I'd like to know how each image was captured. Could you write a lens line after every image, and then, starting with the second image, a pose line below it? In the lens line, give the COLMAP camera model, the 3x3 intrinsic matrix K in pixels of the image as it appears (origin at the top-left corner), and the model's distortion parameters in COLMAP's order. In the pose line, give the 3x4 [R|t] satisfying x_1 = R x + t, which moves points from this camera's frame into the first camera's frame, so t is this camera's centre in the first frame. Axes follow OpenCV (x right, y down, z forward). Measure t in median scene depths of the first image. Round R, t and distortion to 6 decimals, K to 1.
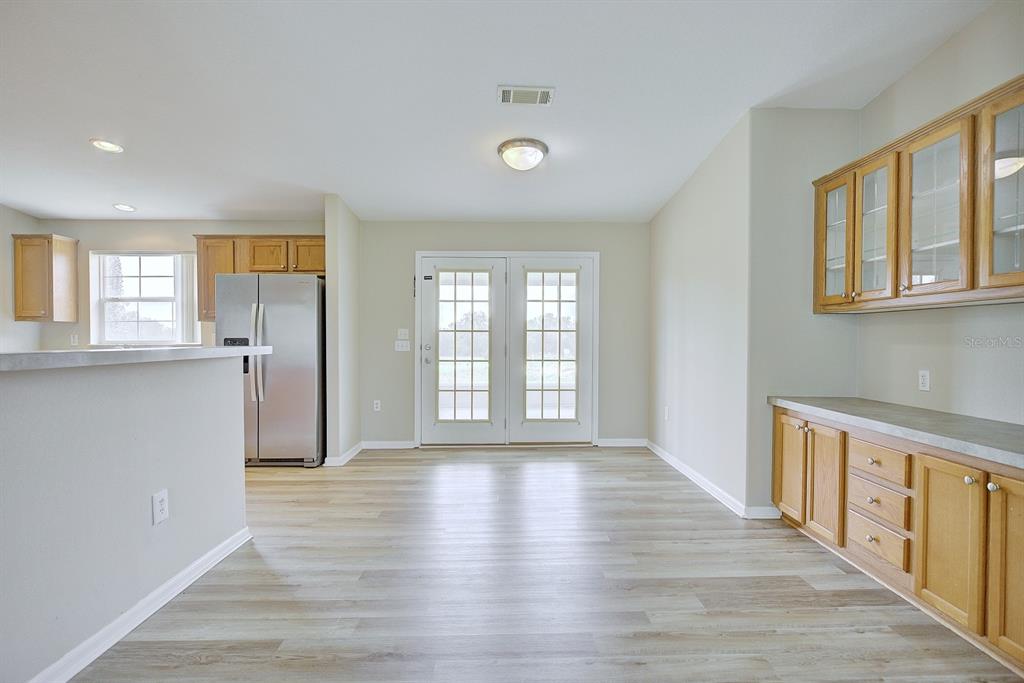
lens RADIAL K [[498.6, 0, 524.2], [0, 498.6, 344.1], [0, 0, 1]] dist [-0.014174, 0.001362]
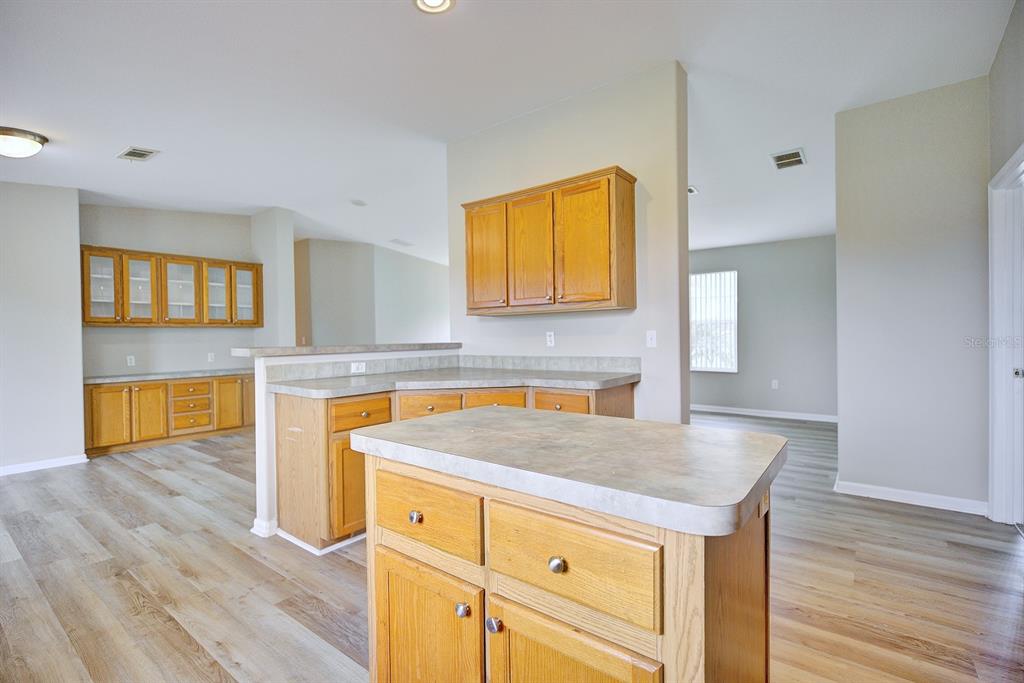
lens RADIAL K [[471.6, 0, 508.7], [0, 471.6, 339.9], [0, 0, 1]] dist [-0.005647, -0.000209]
pose [[-0.762905, 0.001435, 0.646509, -1.303251], [0.015972, 0.999734, 0.016630, -0.017410], [-0.646313, 0.023013, -0.762725, 1.129022]]
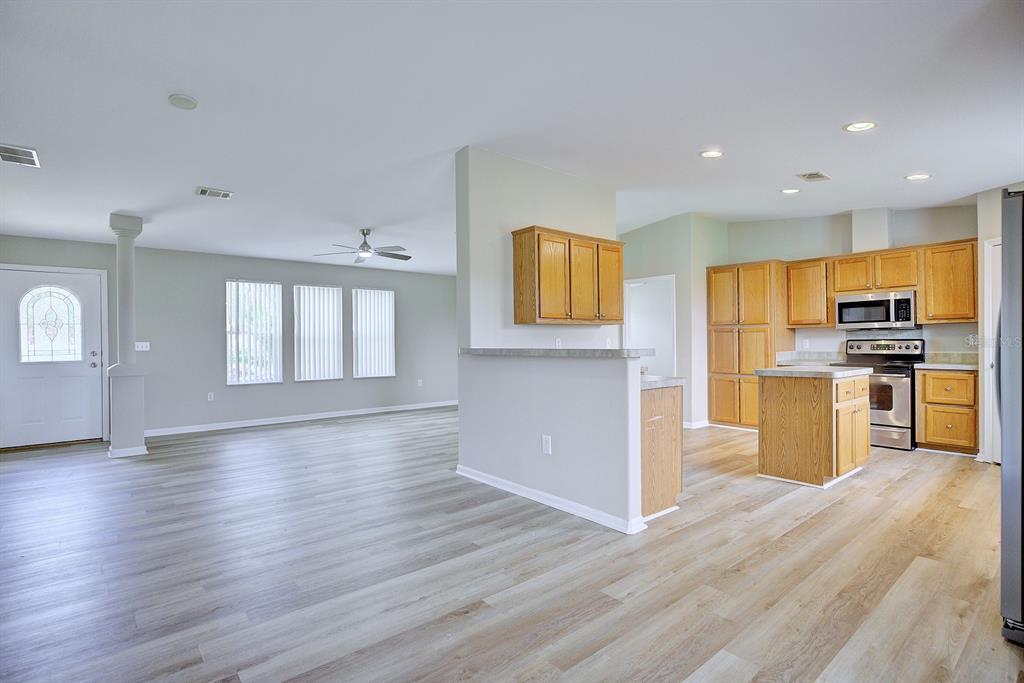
lens RADIAL K [[498.6, 0, 518.1], [0, 498.6, 342.1], [0, 0, 1]] dist [-0.014174, 0.001362]
pose [[-0.791643, 0.008640, -0.610923, 0.212694], [0.005703, 0.999961, 0.006753, -0.016836], [0.610958, 0.001862, -0.791661, 1.355440]]
